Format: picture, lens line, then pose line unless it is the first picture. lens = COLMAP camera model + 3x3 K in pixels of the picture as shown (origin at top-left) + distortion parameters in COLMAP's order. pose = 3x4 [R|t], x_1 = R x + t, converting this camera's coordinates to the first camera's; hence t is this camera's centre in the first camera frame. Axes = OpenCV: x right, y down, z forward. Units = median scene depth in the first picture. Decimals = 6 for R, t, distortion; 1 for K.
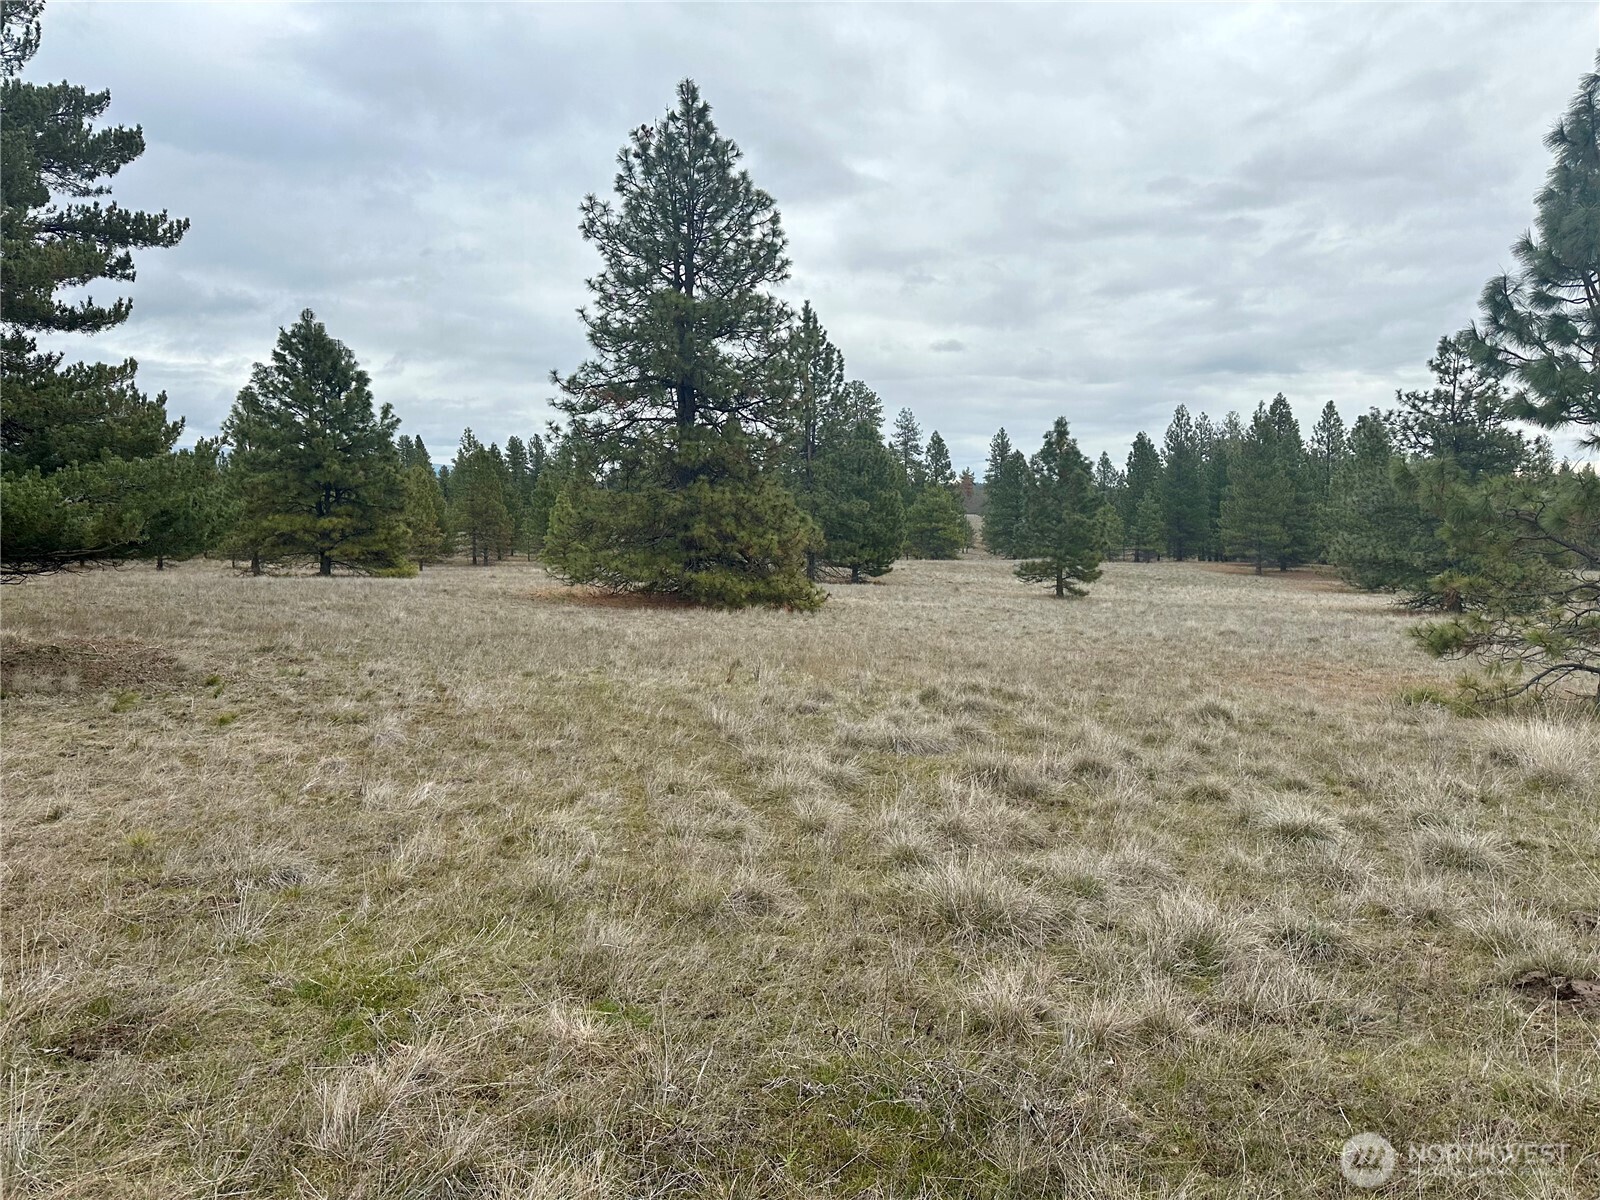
lens RADIAL K [[1125.1, 0, 800.0], [0, 1125.1, 600.0], [0, 0, 1]] dist [0.000833, -0.003403]
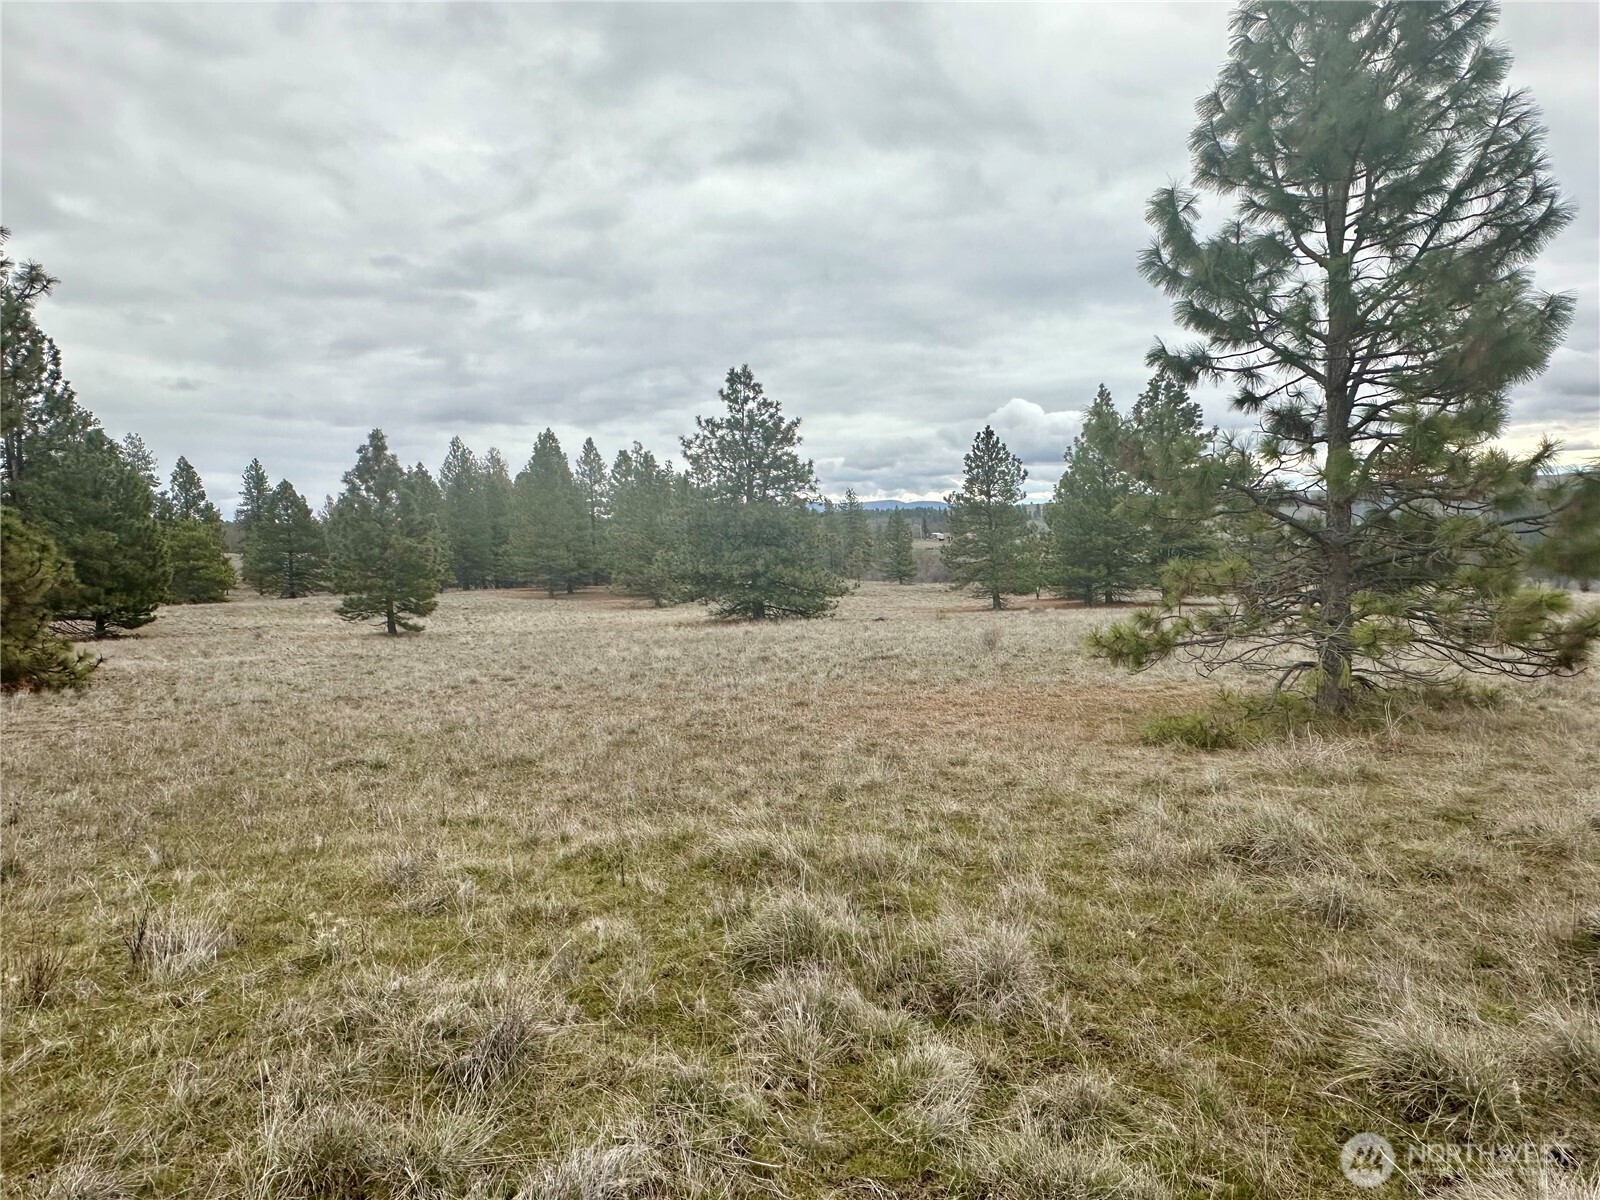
lens RADIAL K [[1003.1, 0, 800.7], [0, 1003.1, 563.0], [0, 0, 1]] dist [-0.146375, 0.154868]
pose [[0.764320, -0.040030, 0.643594, -0.006940], [0.080583, 0.996177, -0.033738, -0.004744], [-0.639783, 0.077649, 0.764623, 0.144698]]
